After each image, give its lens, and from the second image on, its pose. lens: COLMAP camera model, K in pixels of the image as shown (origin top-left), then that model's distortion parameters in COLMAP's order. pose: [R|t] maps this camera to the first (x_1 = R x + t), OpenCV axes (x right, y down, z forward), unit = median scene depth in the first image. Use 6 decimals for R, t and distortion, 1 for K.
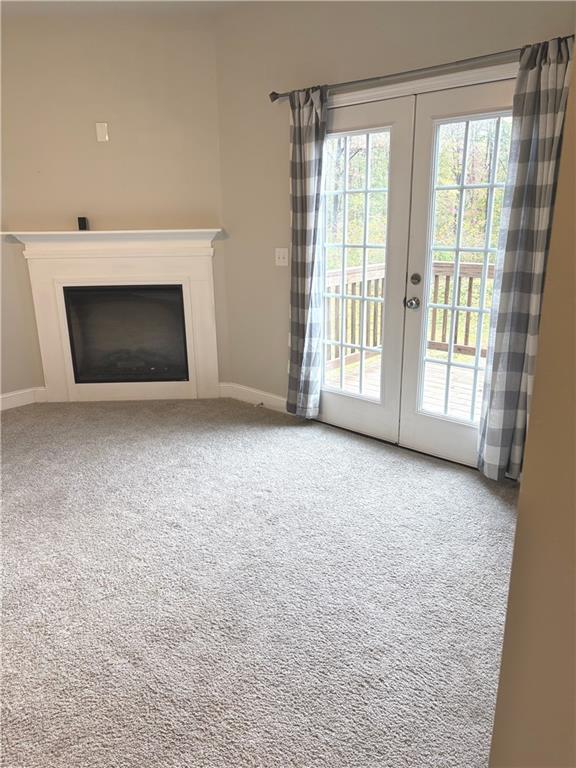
lens RADIAL K [[578.5, 0, 288.2], [0, 578.5, 384.7], [0, 0, 1]] dist [0.018644, -0.013385]
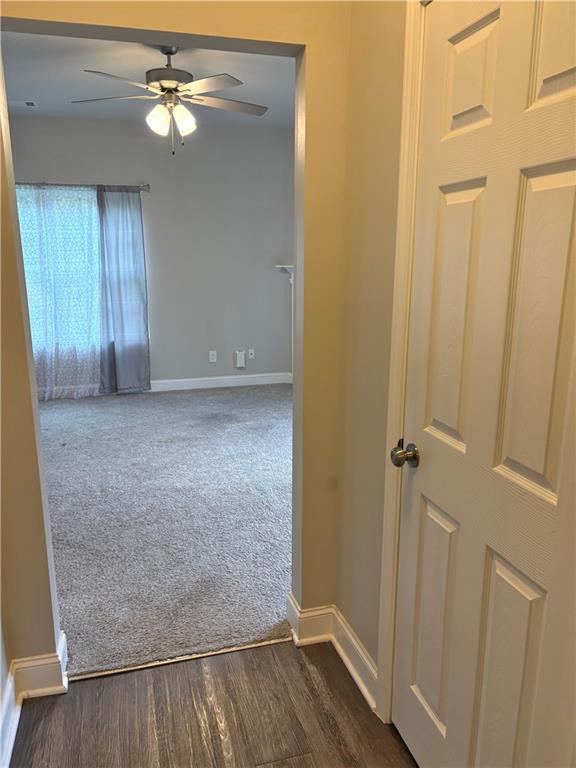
lens RADIAL K [[578.5, 0, 286.2], [0, 578.5, 382.8], [0, 0, 1]] dist [0.018644, -0.013385]
pose [[0.862182, 0.121137, -0.491902, 0.343145], [-0.155129, 0.987476, -0.028726, 0.089813], [0.482262, 0.101075, 0.870176, -0.308686]]
